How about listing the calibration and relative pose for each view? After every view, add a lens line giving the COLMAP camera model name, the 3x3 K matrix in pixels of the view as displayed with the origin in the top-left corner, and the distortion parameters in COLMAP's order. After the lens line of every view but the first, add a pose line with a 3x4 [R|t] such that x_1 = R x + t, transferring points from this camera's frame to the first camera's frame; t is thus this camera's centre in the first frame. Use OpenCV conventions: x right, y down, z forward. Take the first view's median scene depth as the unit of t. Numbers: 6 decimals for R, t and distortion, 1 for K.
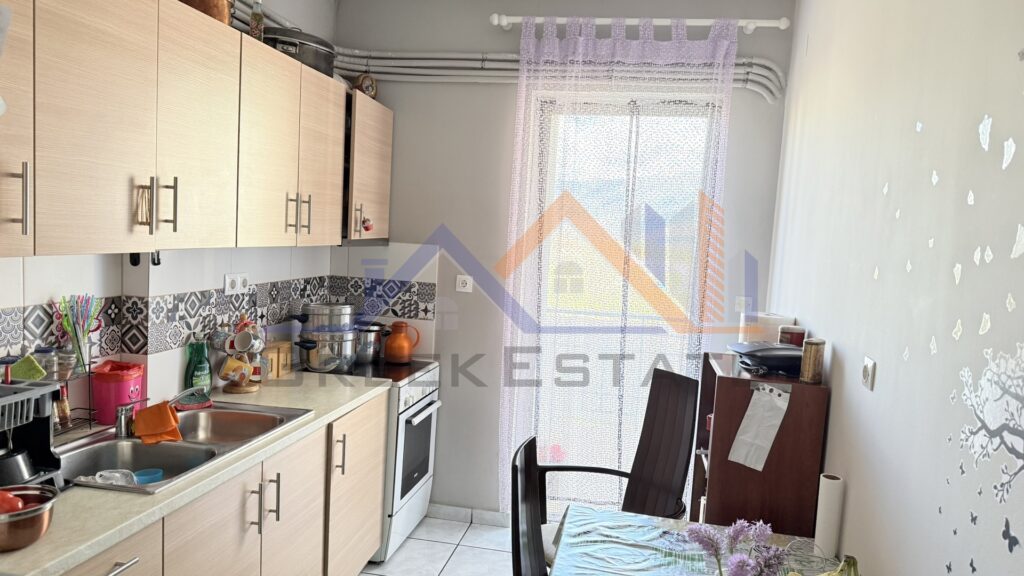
lens RADIAL K [[728.1, 0, 512.0], [0, 728.1, 288.0], [0, 0, 1]] dist [0.112998, -0.165915]
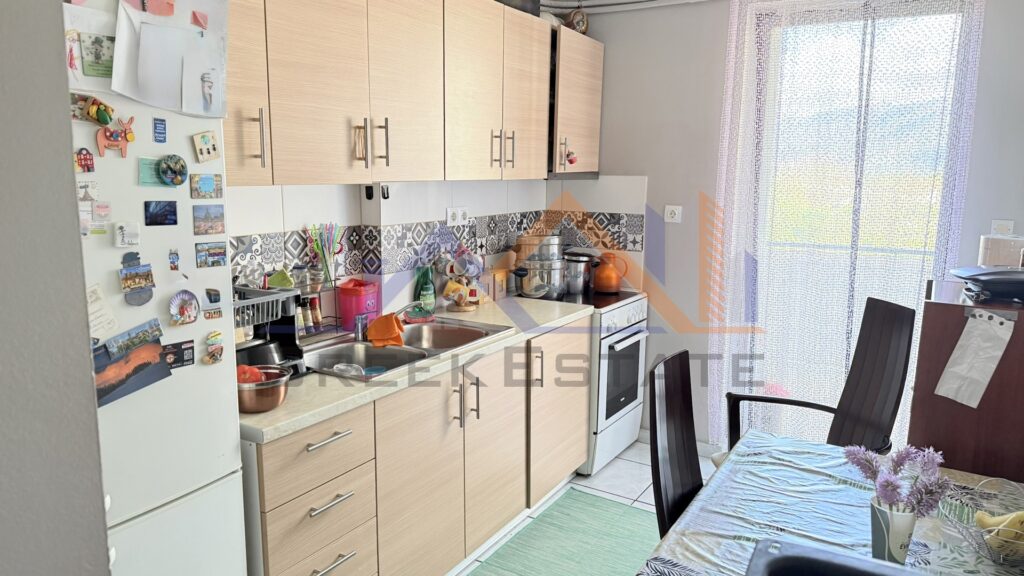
lens RADIAL K [[728.1, 0, 512.0], [0, 728.1, 288.0], [0, 0, 1]] dist [0.112998, -0.165915]
pose [[0.934463, 0.013817, -0.355792, 0.116375], [0.011012, 0.997647, 0.067667, 0.032939], [0.355890, -0.067150, 0.932112, -0.017557]]
